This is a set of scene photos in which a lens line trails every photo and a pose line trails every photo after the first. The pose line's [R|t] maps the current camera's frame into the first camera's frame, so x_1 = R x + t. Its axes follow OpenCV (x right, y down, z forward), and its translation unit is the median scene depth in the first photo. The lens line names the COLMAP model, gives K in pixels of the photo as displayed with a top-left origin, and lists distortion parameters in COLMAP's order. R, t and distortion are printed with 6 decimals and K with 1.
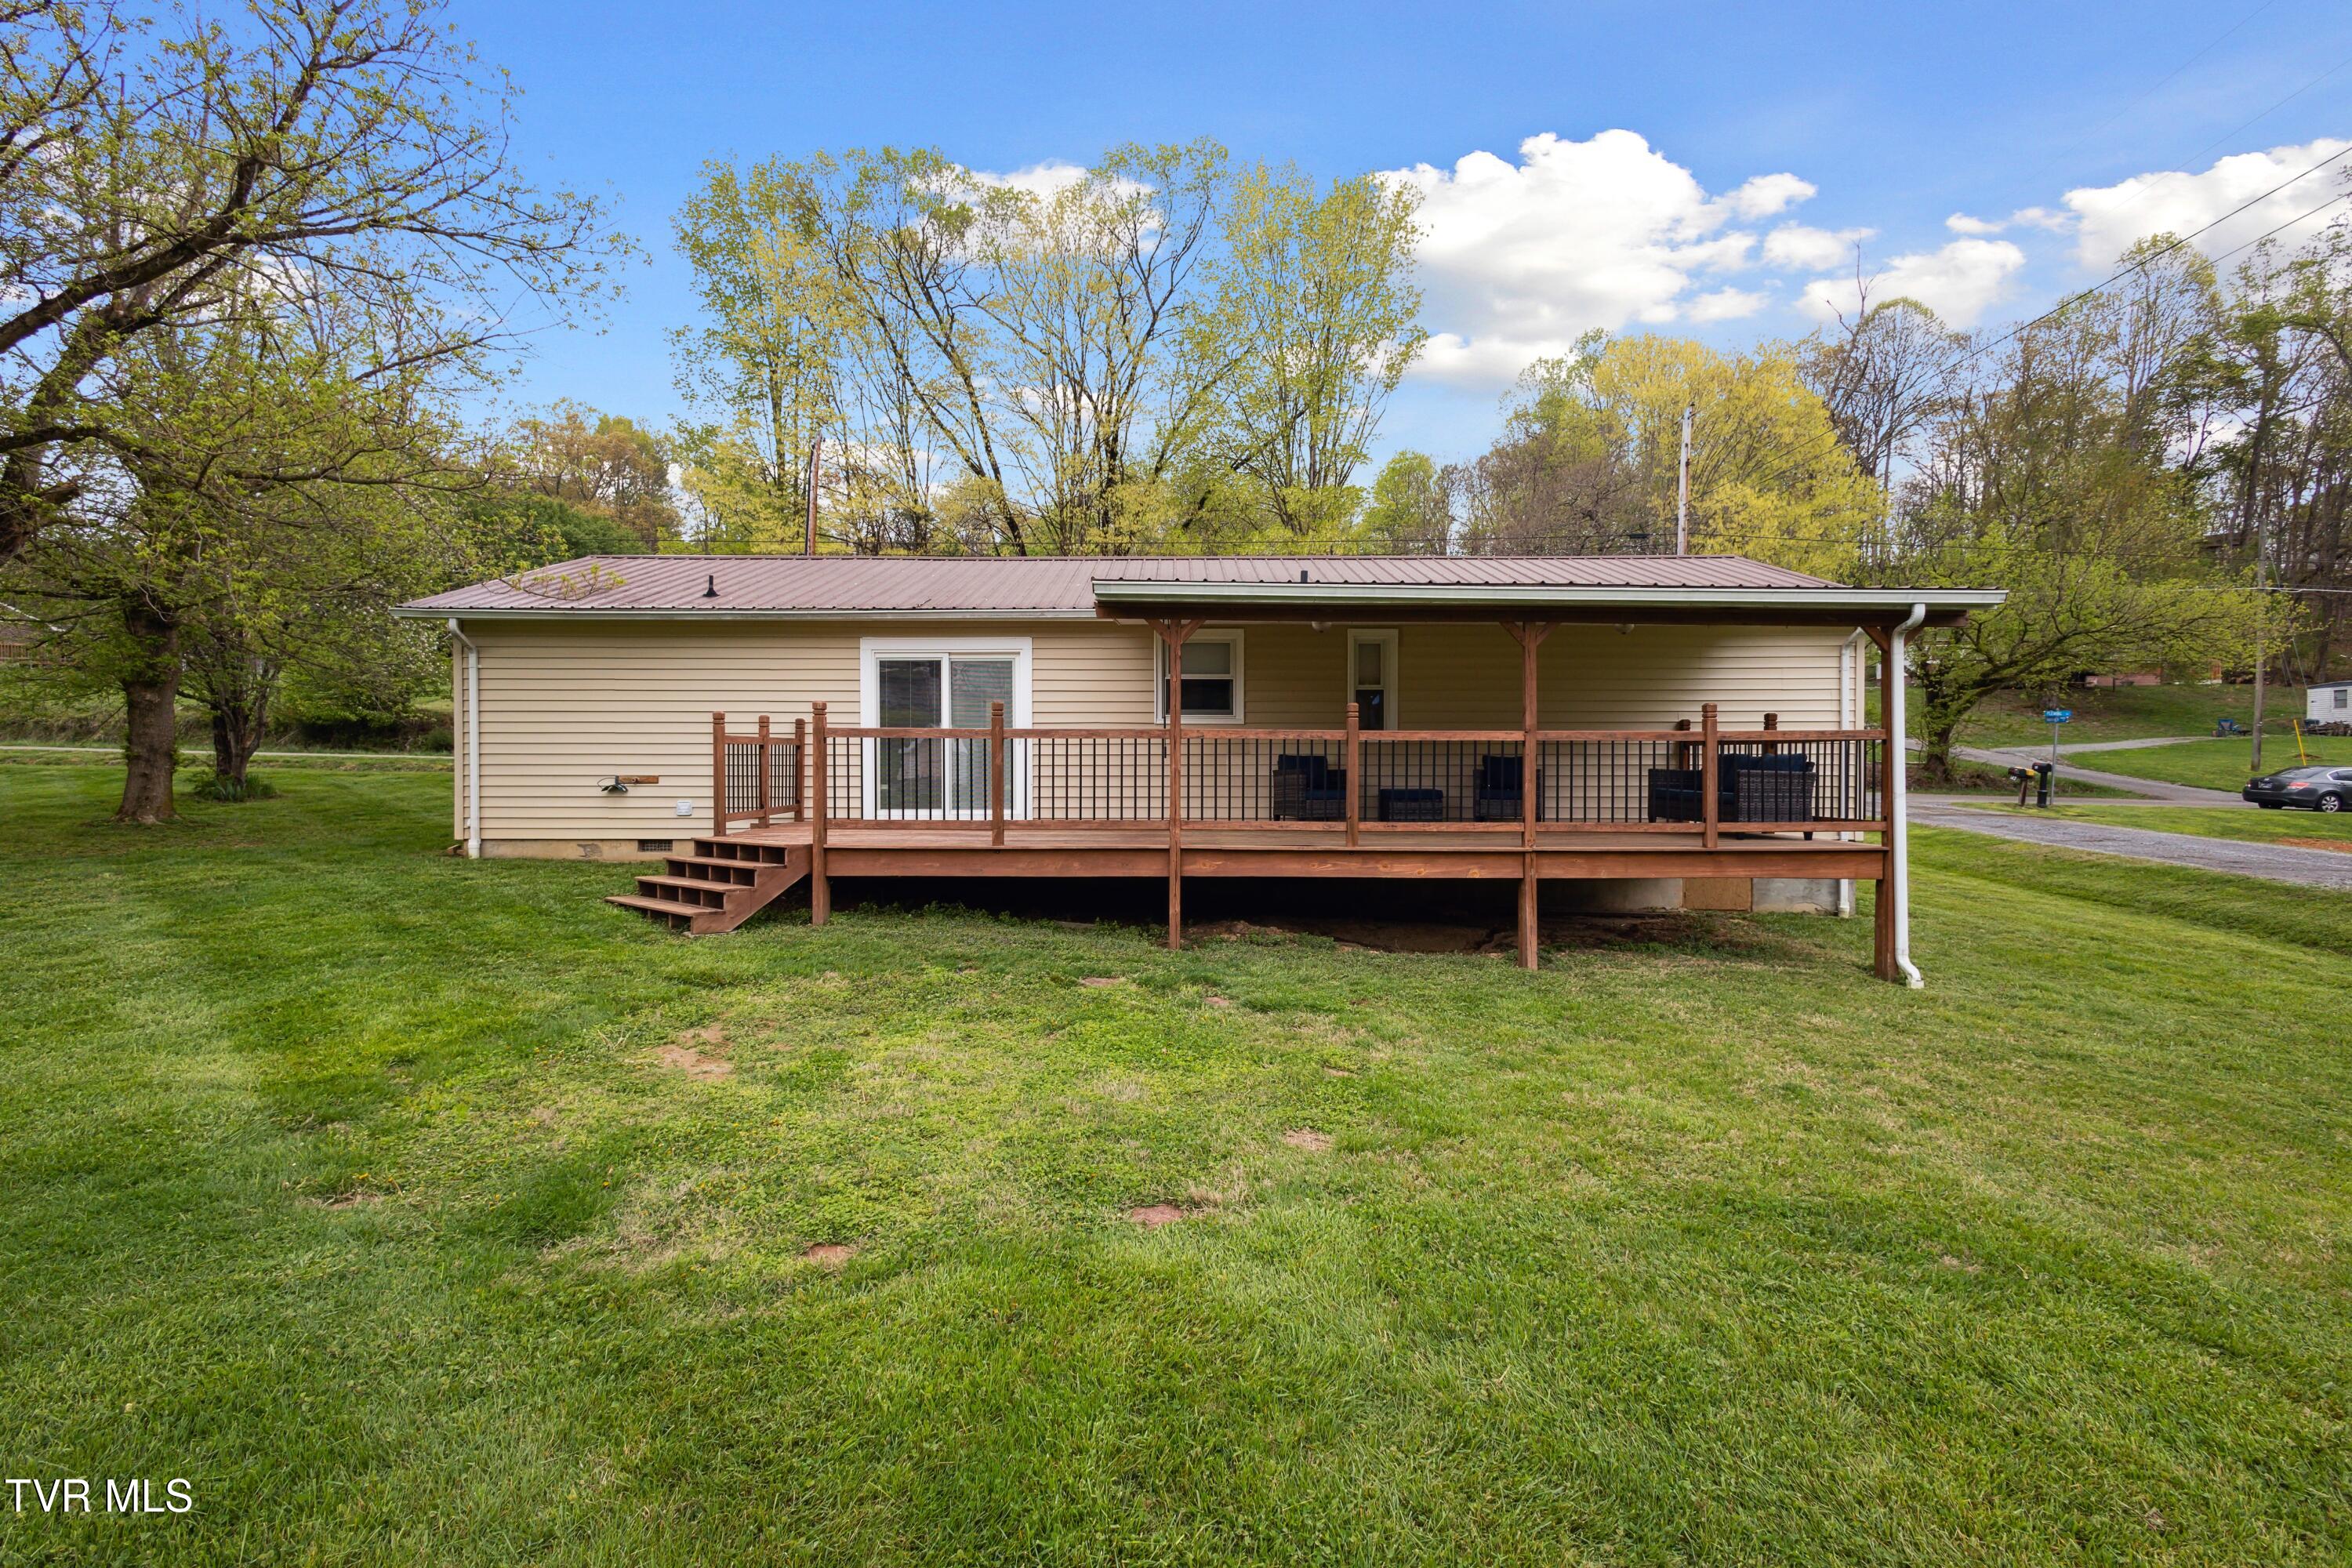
lens RADIAL K [[1081.9, 0, 1187.8], [0, 1081.9, 781.5], [0, 0, 1]] dist [0.001791, -0.002871]
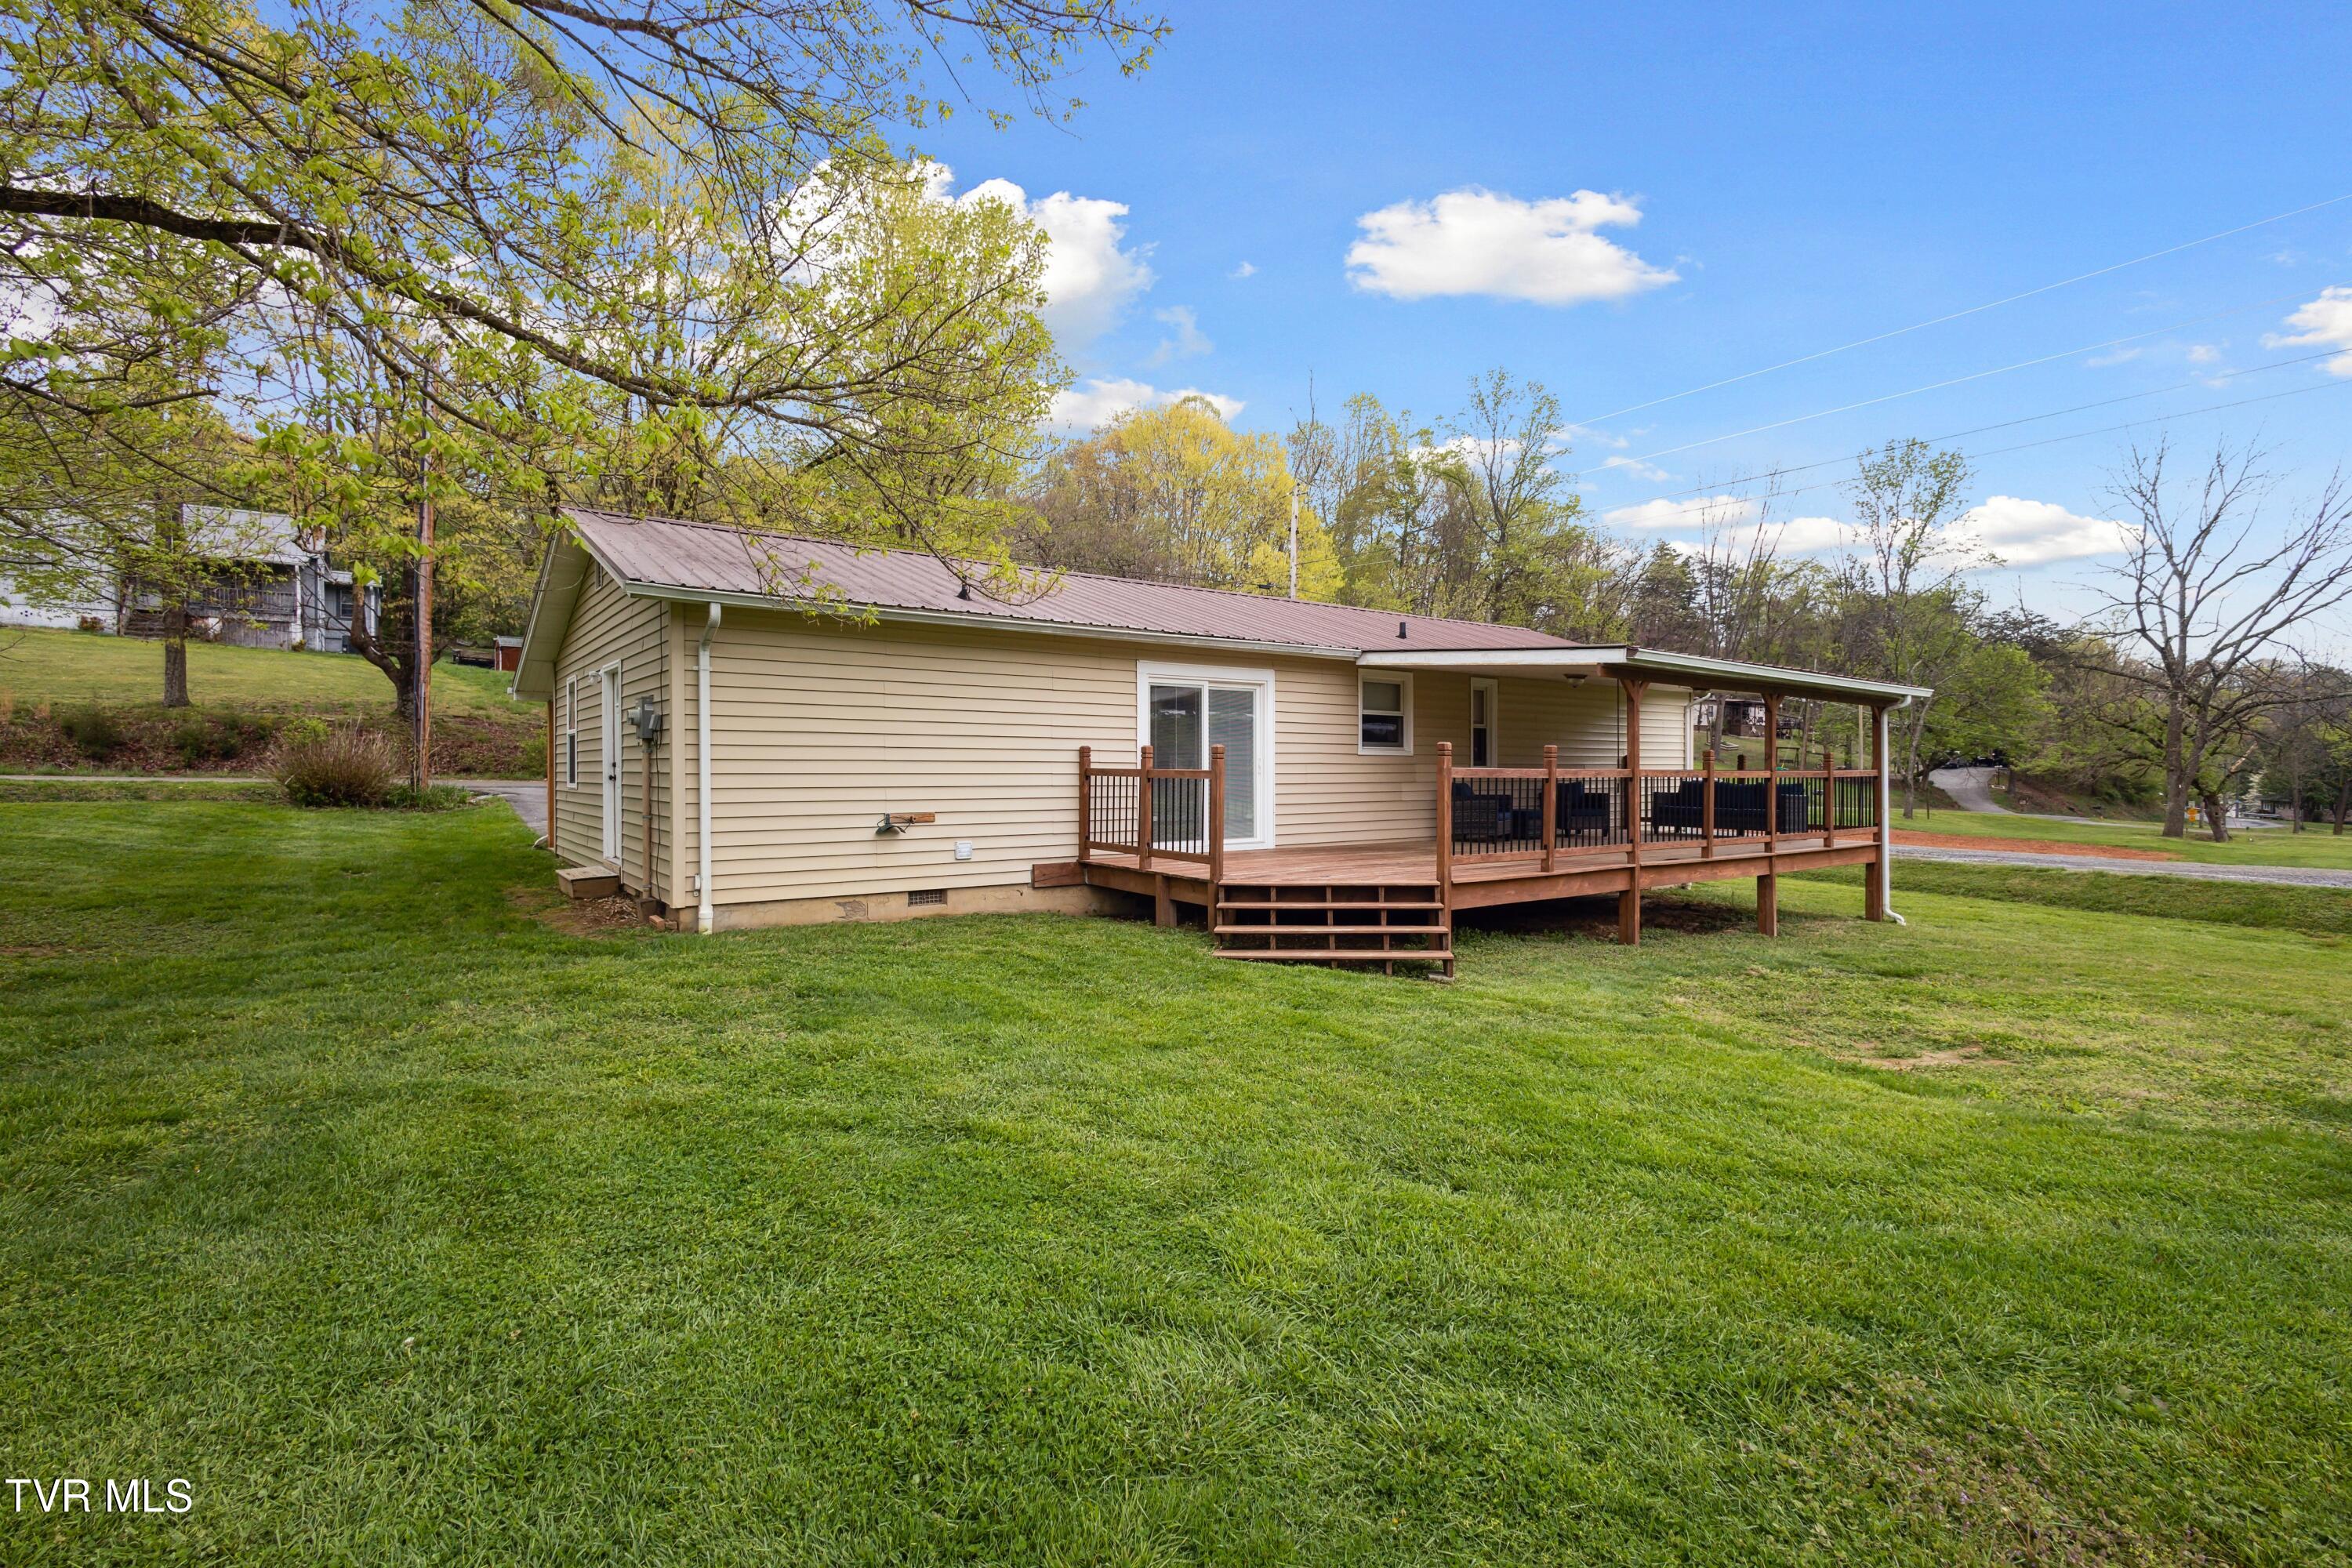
lens RADIAL K [[1081.9, 0, 1194.8], [0, 1081.9, 786.2], [0, 0, 1]] dist [0.001791, -0.002871]
pose [[0.811891, -0.006054, 0.583777, -0.809176], [0.008654, 0.999961, -0.001666, -0.022322], [-0.583745, 0.006404, 0.811912, 0.214996]]
